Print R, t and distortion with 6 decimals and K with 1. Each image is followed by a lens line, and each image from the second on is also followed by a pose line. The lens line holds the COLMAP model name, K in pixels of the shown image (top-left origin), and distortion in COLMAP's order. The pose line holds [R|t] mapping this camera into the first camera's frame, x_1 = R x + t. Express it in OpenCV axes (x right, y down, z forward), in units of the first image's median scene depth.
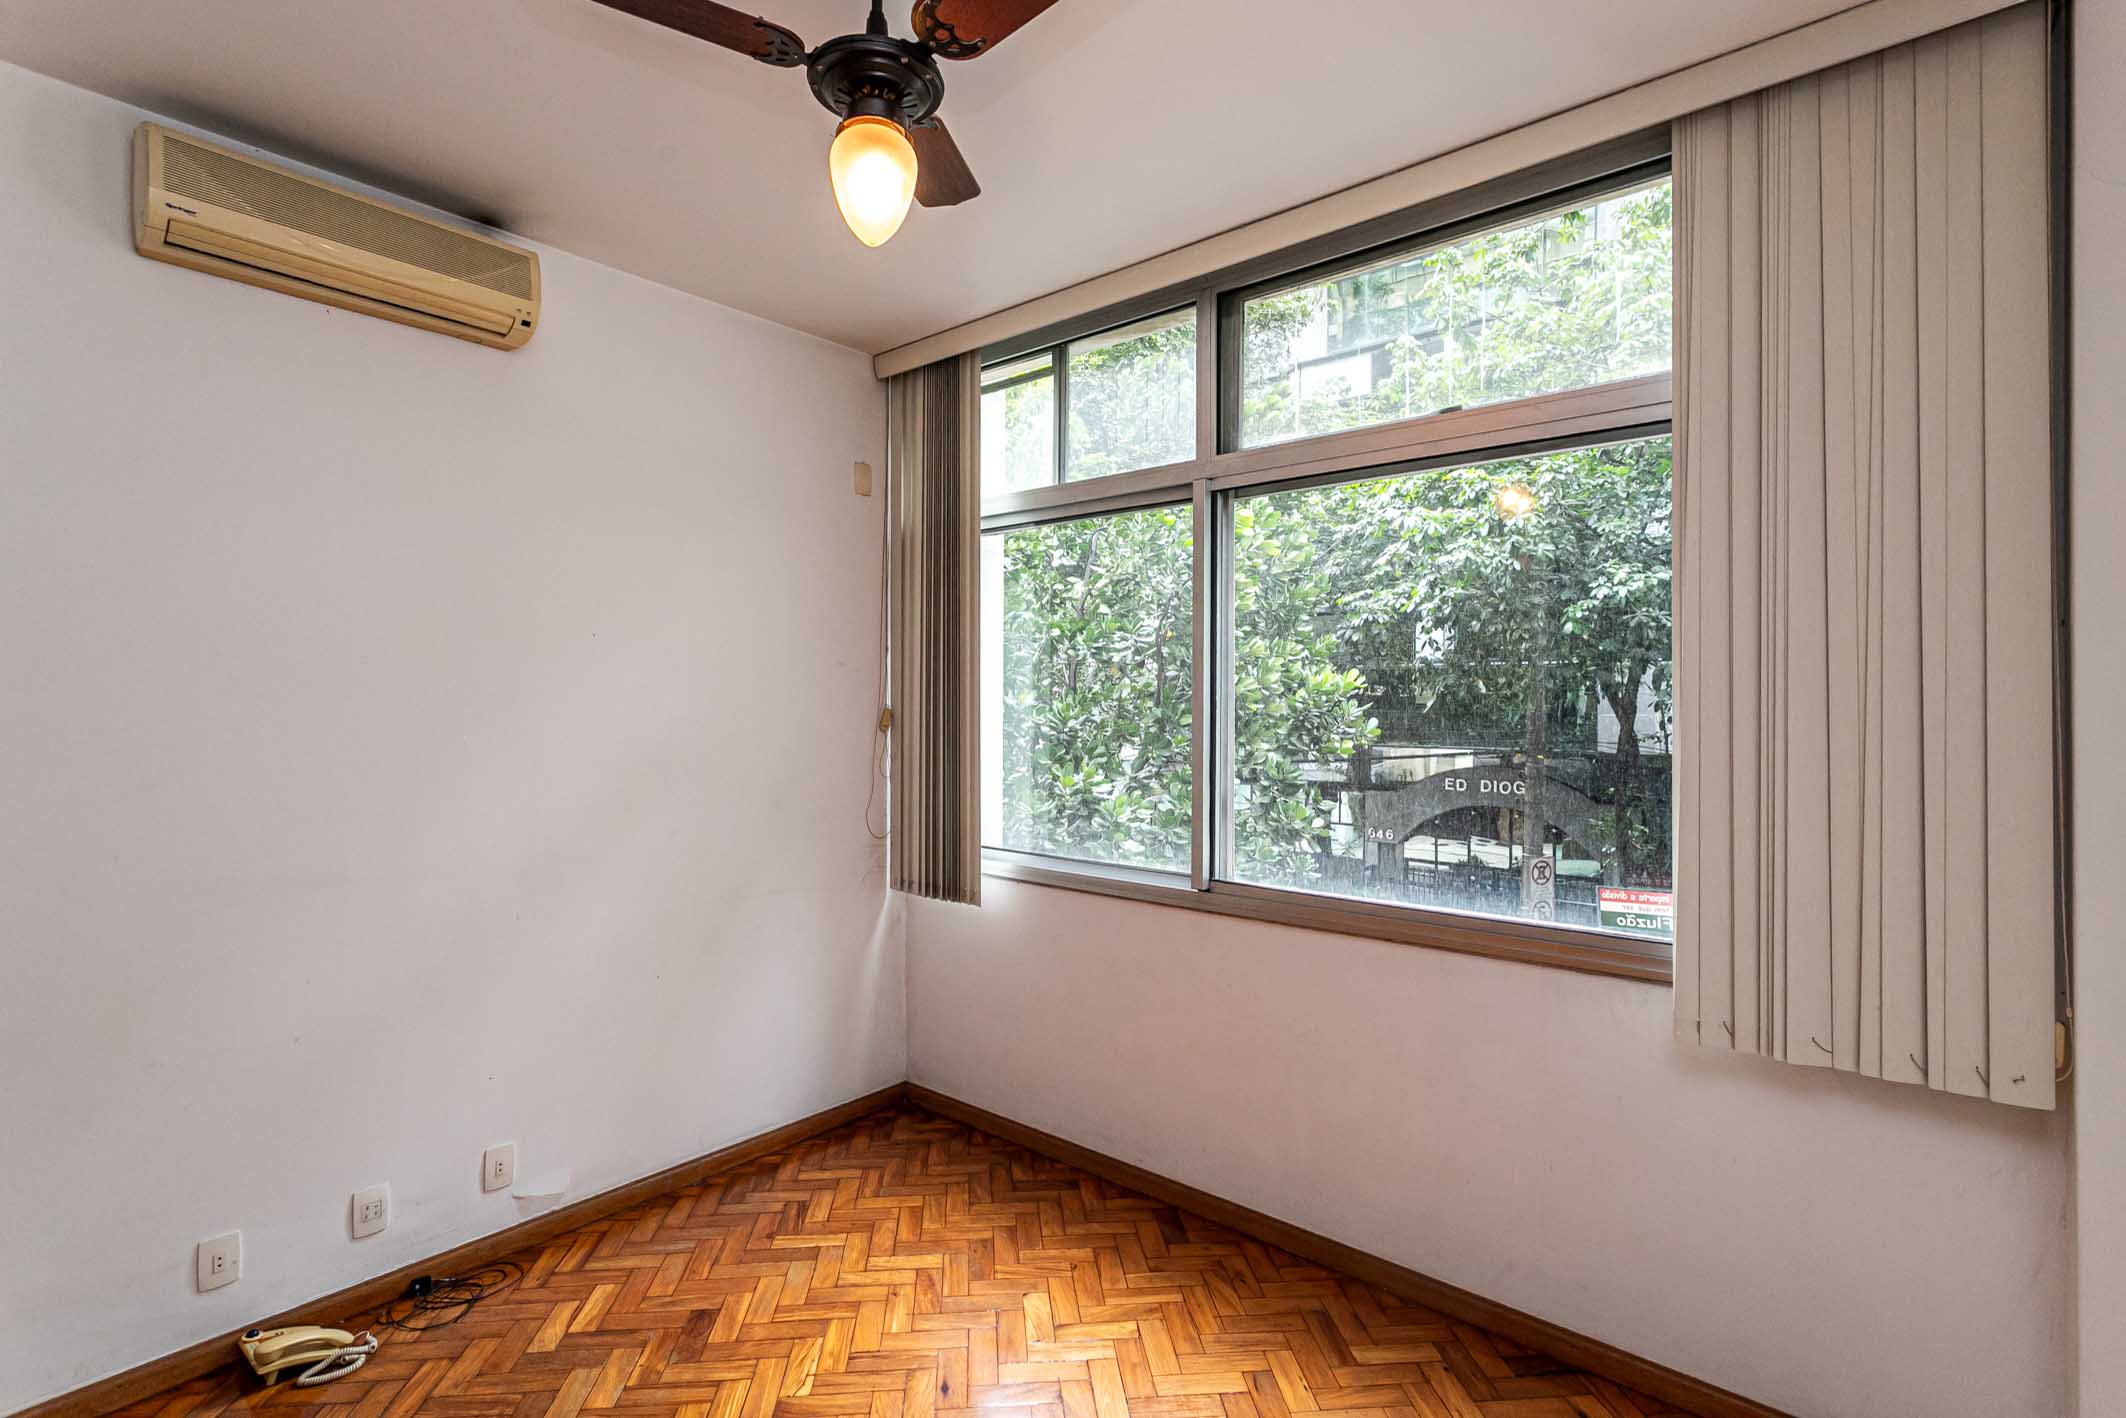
lens RADIAL K [[1001.8, 0, 1049.1], [0, 1001.8, 714.3], [0, 0, 1]] dist [0.003121, 0.000167]
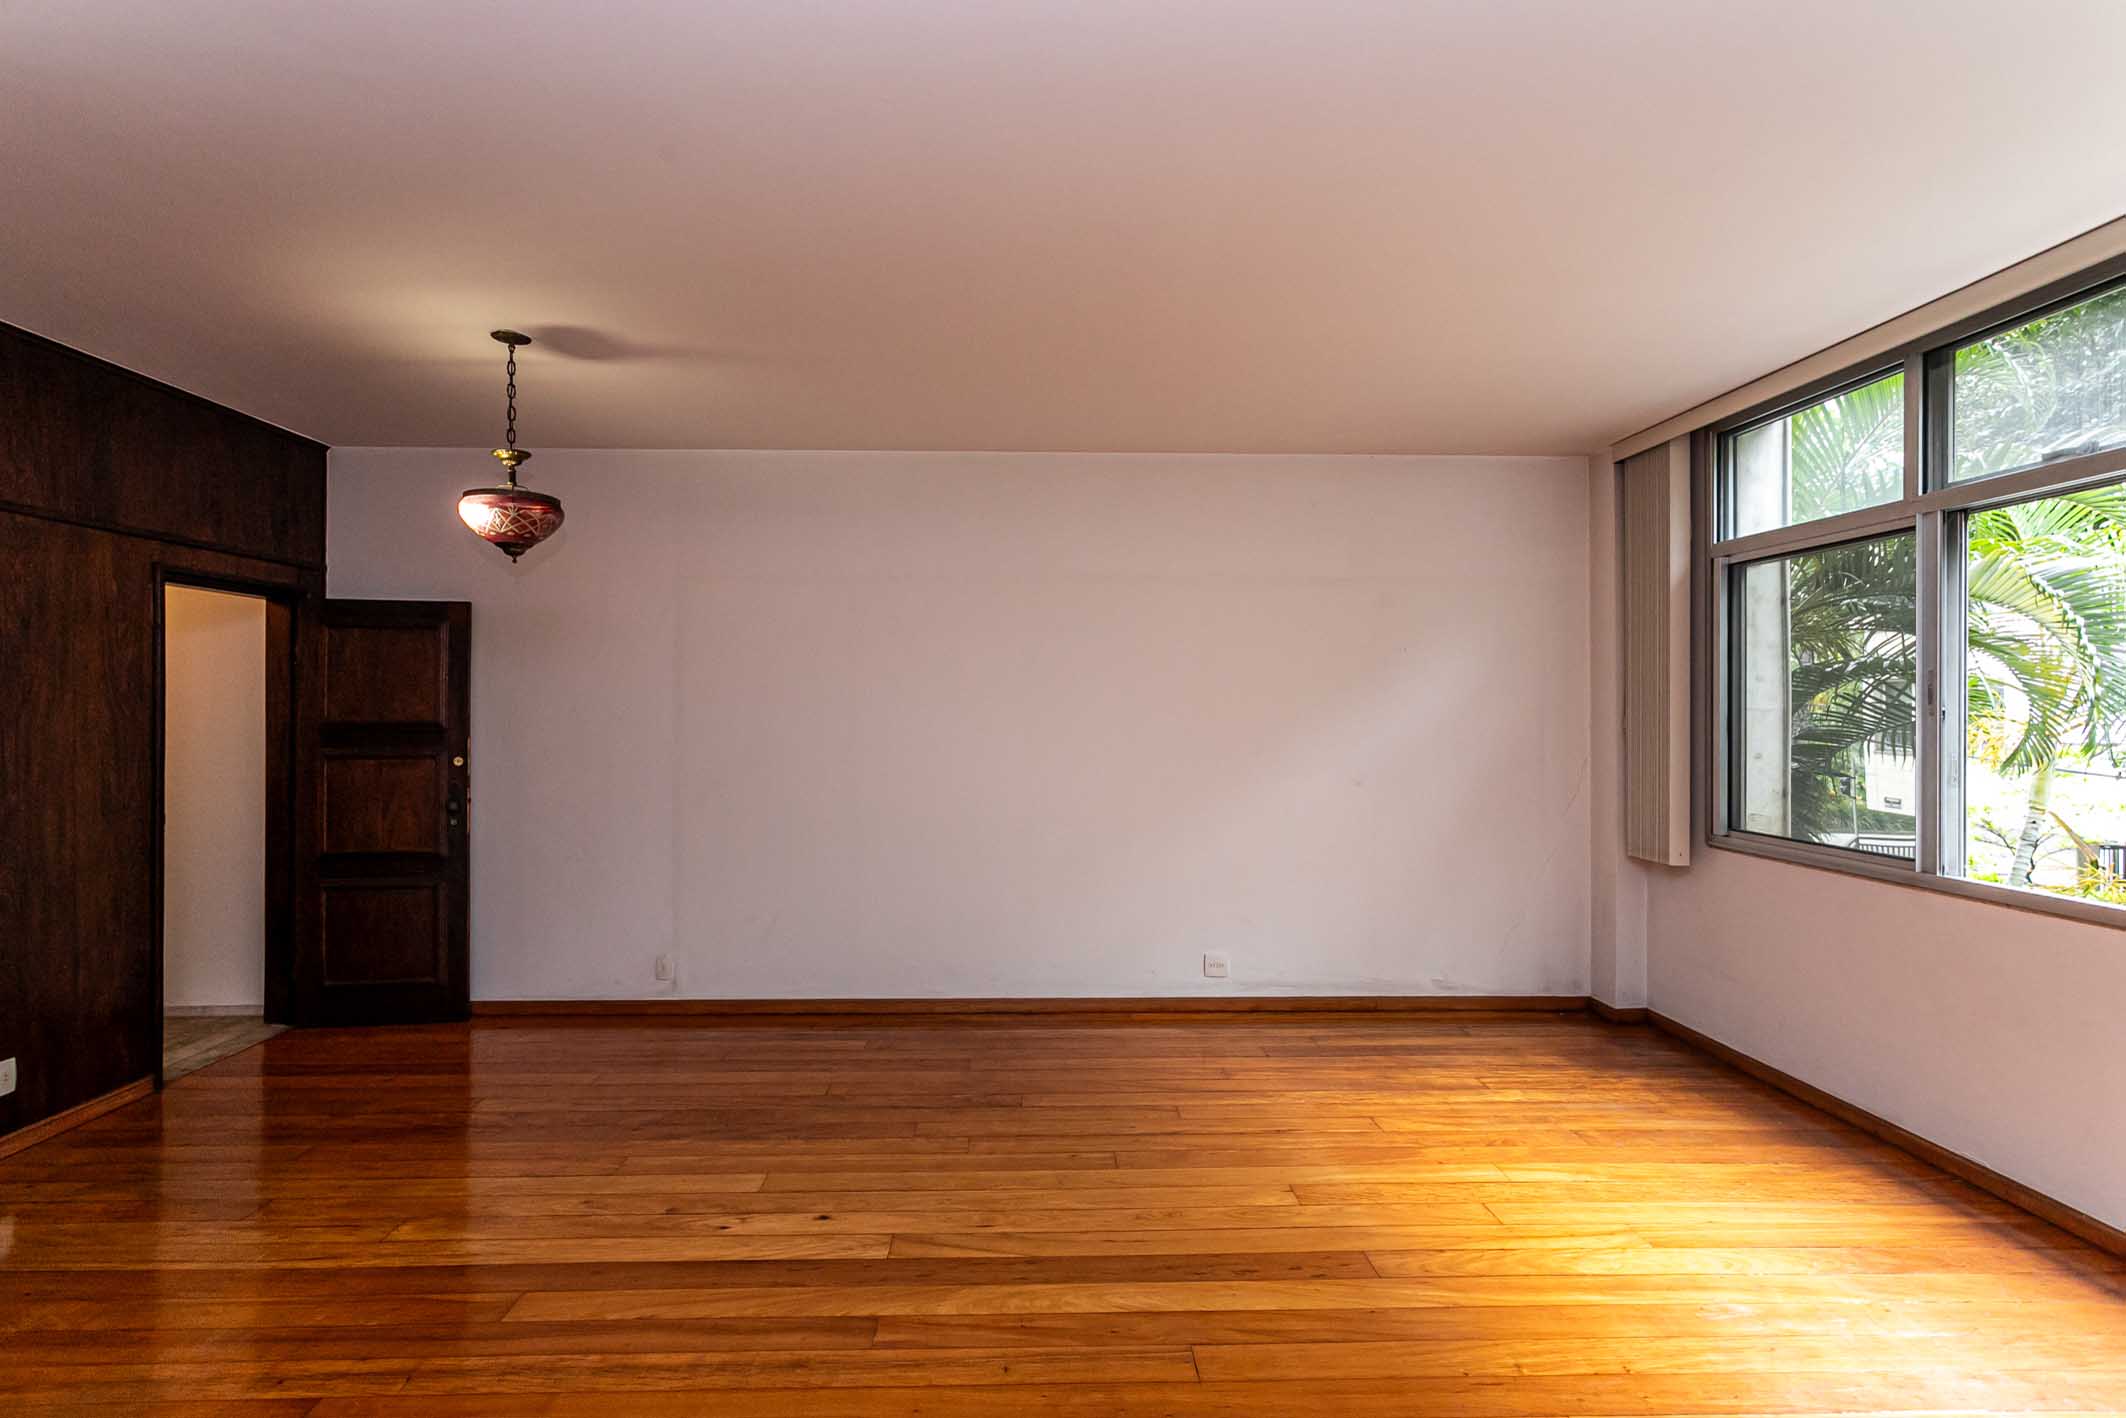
lens RADIAL K [[1001.8, 0, 1049.1], [0, 1001.8, 714.3], [0, 0, 1]] dist [0.003121, 0.000167]
pose [[0.675924, -0.000108, -0.736971, 0.308553], [-0.002260, 0.999995, -0.002220, -0.000422], [0.736968, 0.003166, 0.675921, -0.469378]]
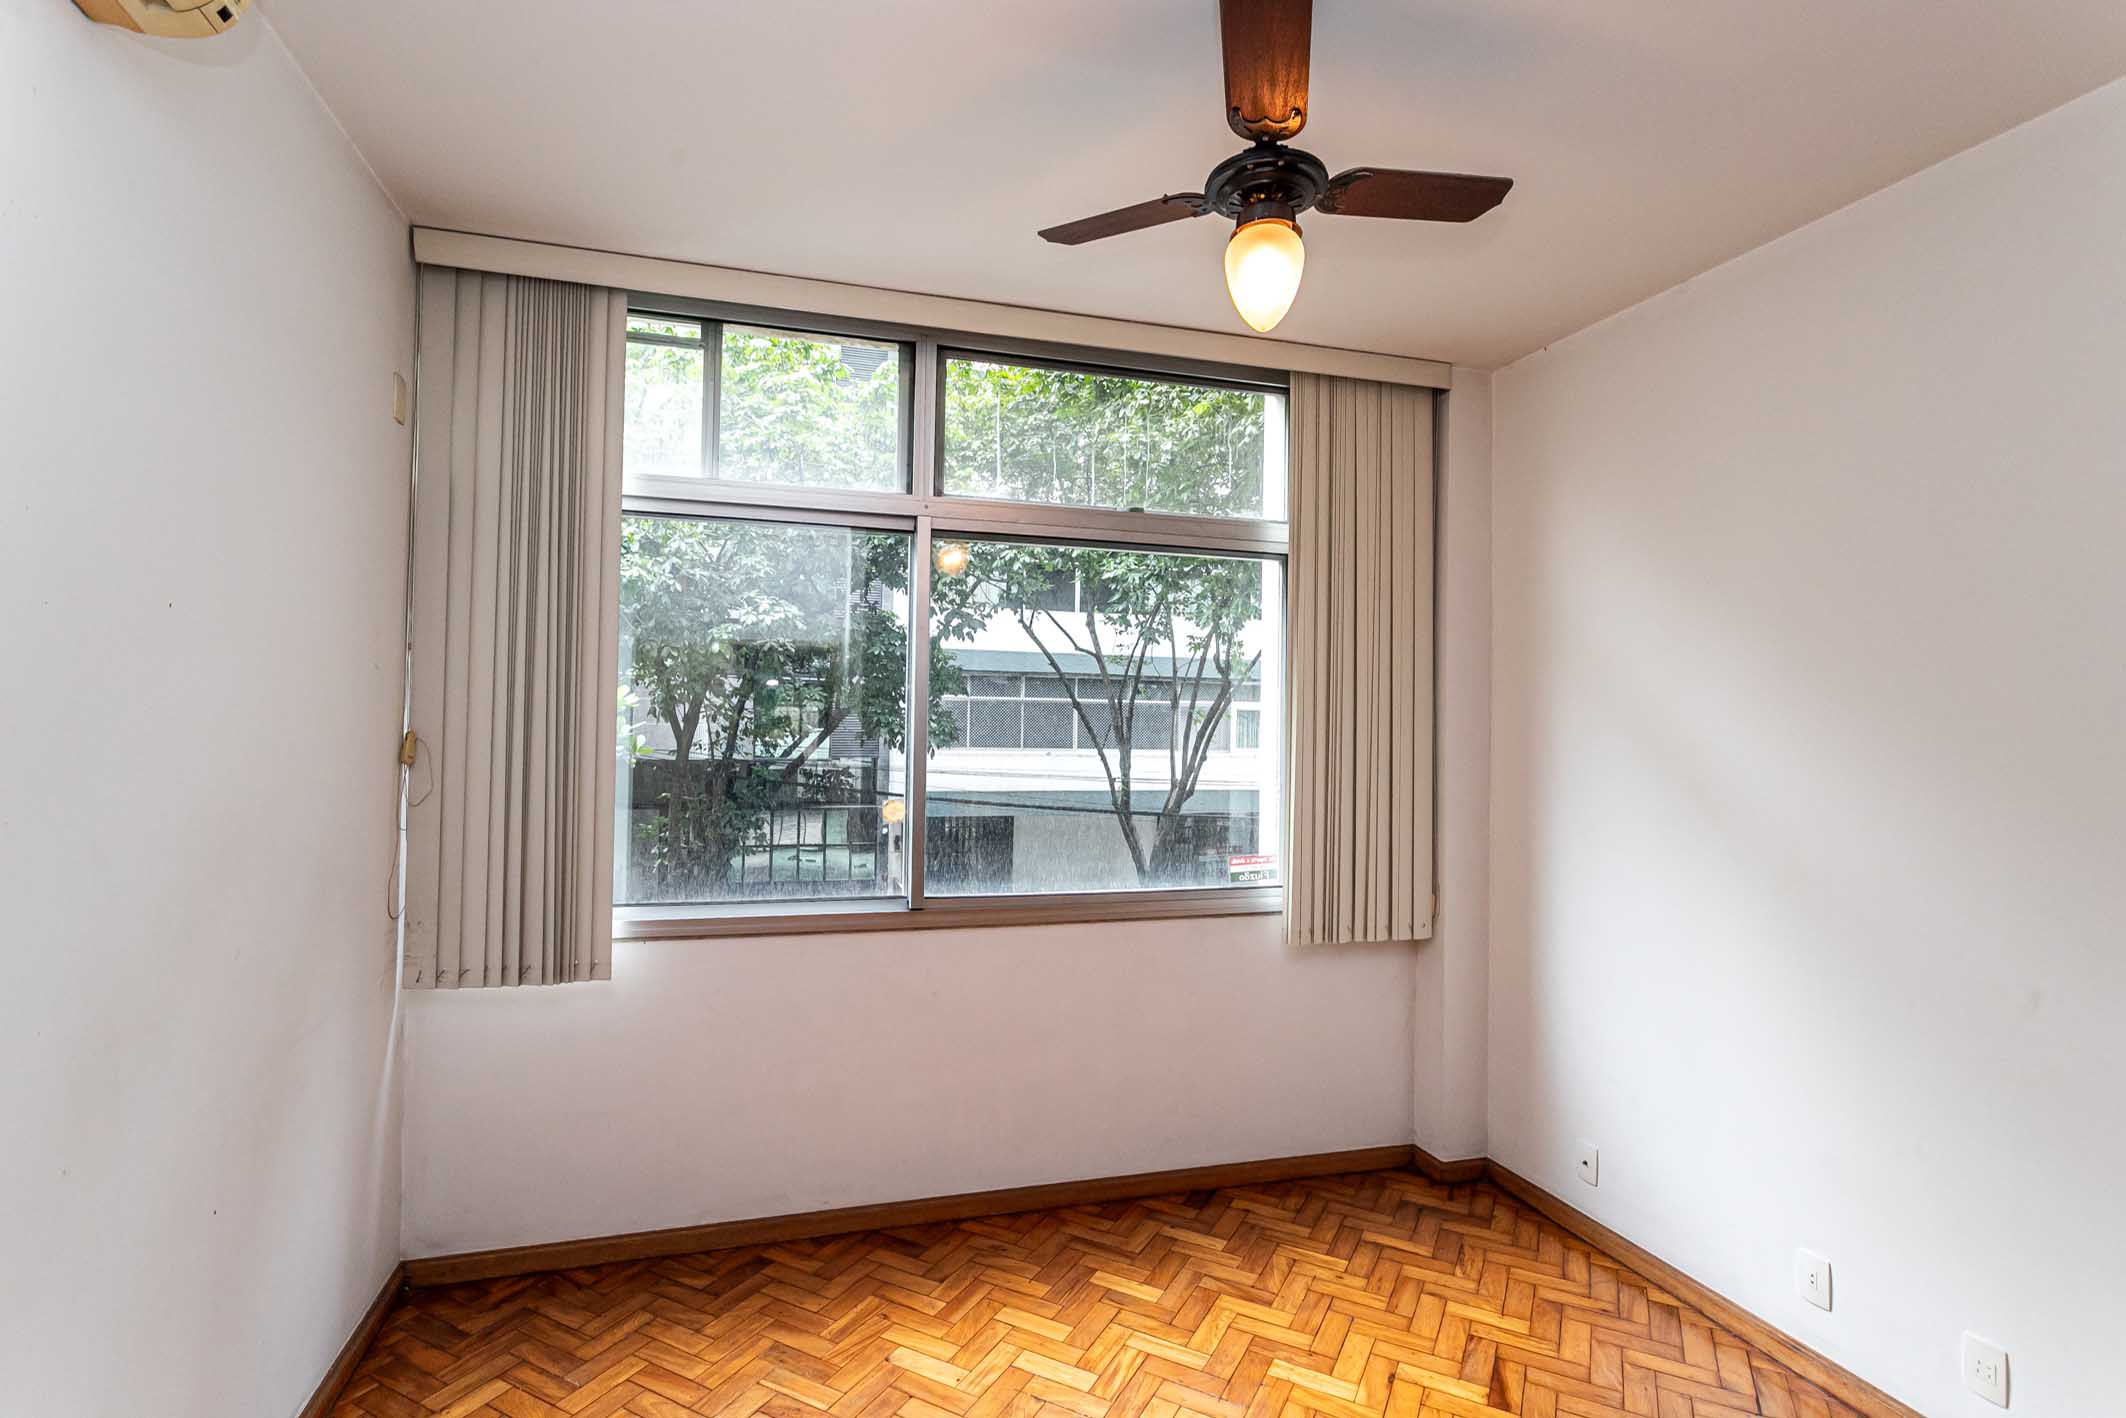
lens RADIAL K [[1001.8, 0, 1049.1], [0, 1001.8, 714.3], [0, 0, 1]] dist [0.003121, 0.000167]
pose [[0.547831, 0.011433, 0.836511, -0.573954], [-0.006276, 0.999935, -0.009556, -0.015927], [-0.836566, -0.000014, 0.547867, 0.277797]]
